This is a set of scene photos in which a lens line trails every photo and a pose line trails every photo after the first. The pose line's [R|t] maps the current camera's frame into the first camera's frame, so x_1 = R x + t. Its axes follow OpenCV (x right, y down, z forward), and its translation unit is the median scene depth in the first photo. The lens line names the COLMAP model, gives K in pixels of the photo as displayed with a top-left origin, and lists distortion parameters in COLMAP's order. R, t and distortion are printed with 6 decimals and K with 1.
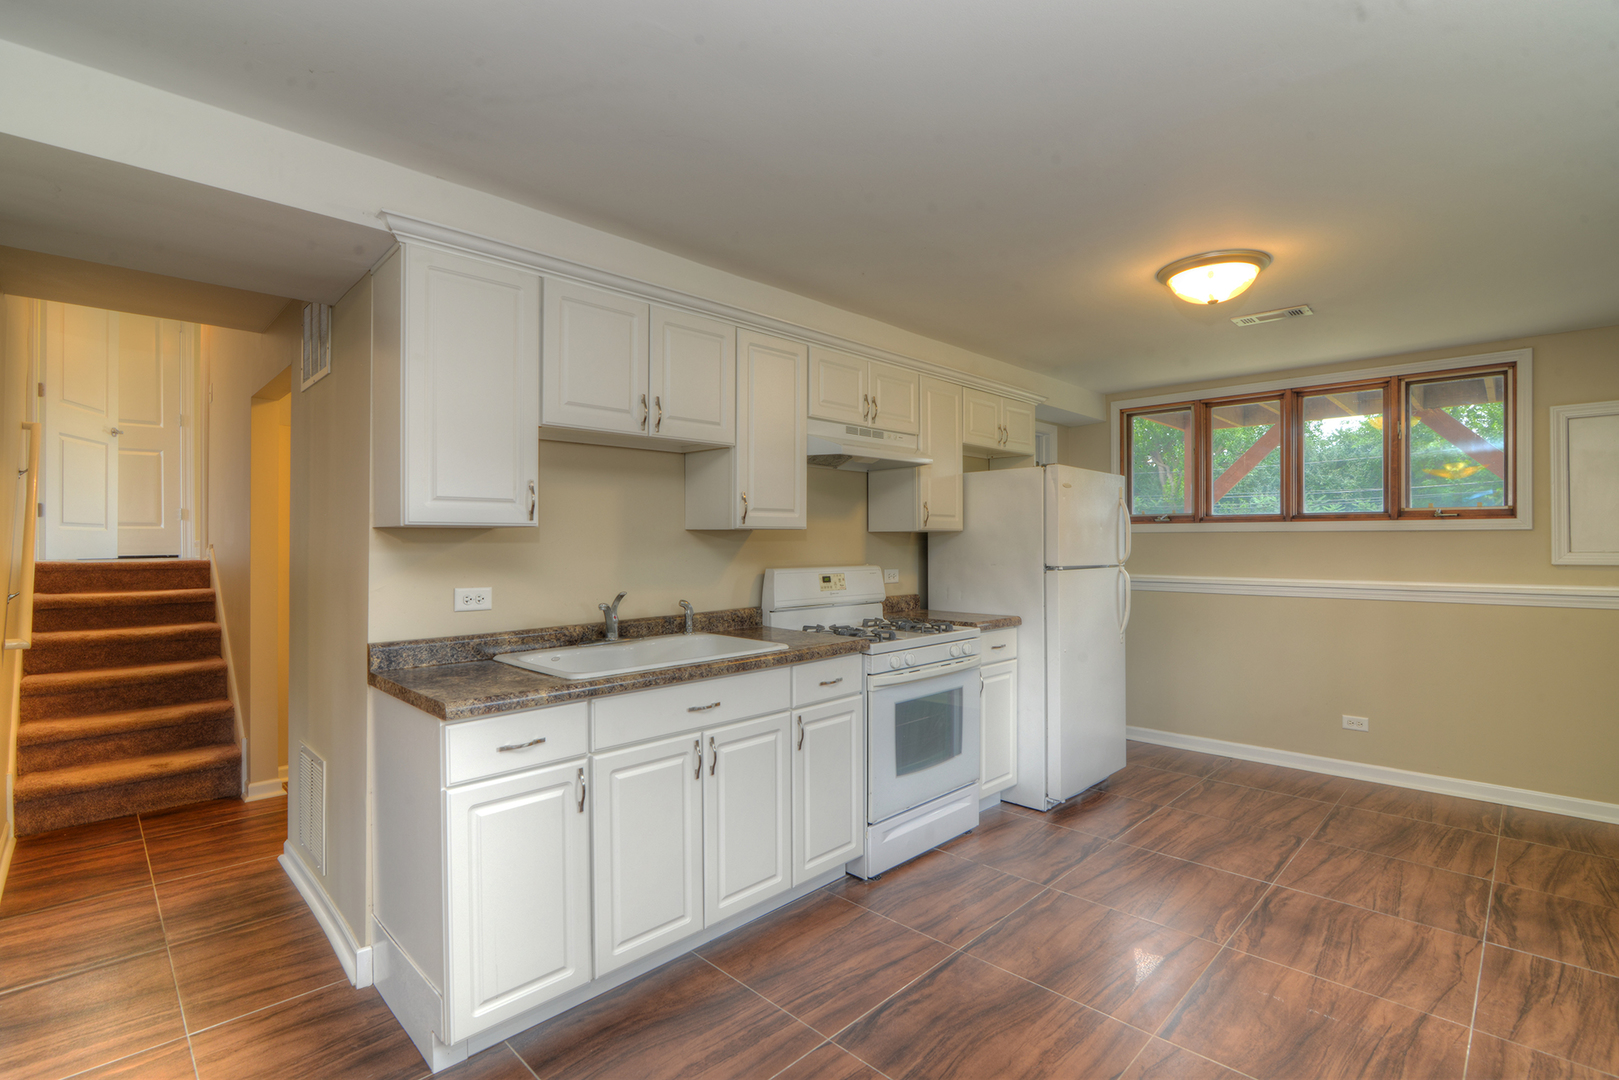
lens RADIAL K [[743.5, 0, 810.2], [0, 743.5, 541.7], [0, 0, 1]] dist [-0.022834, 0.001596]
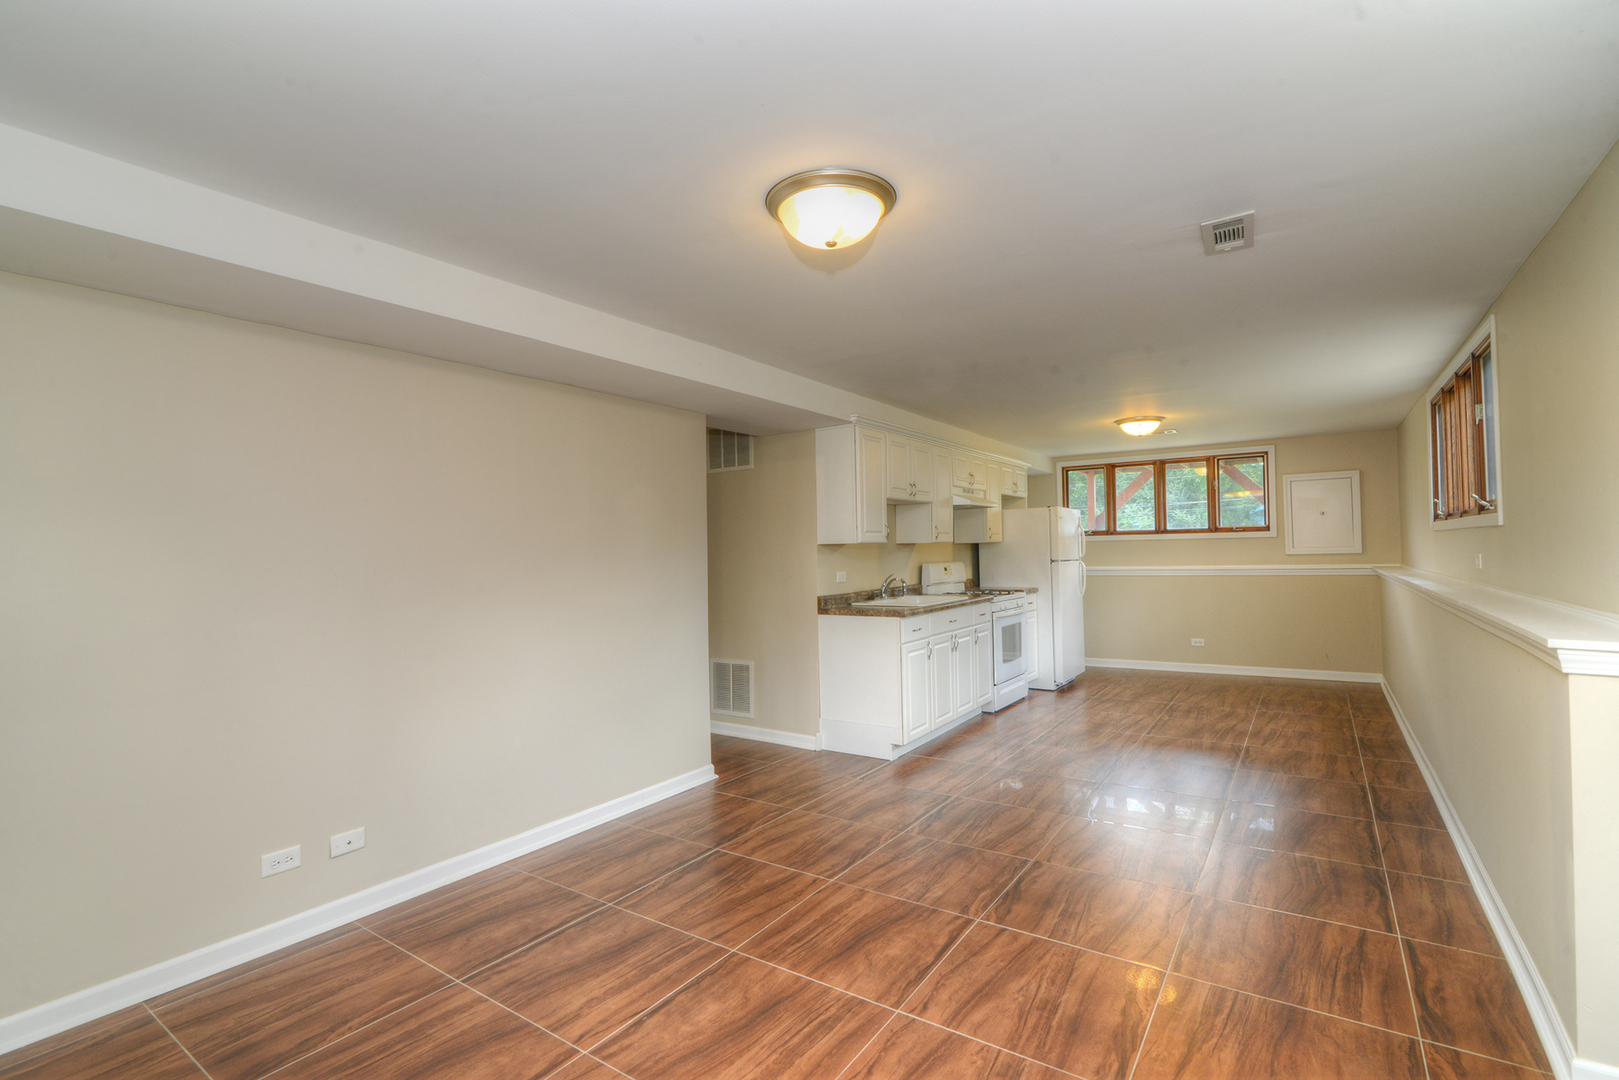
lens RADIAL K [[743.5, 0, 807.5], [0, 743.5, 540.4], [0, 0, 1]] dist [-0.022834, 0.001596]
pose [[0.983116, -0.014231, 0.182432, -0.618702], [0.017583, 0.999705, -0.016771, 0.003522], [-0.182139, 0.019696, 0.983075, -0.725812]]
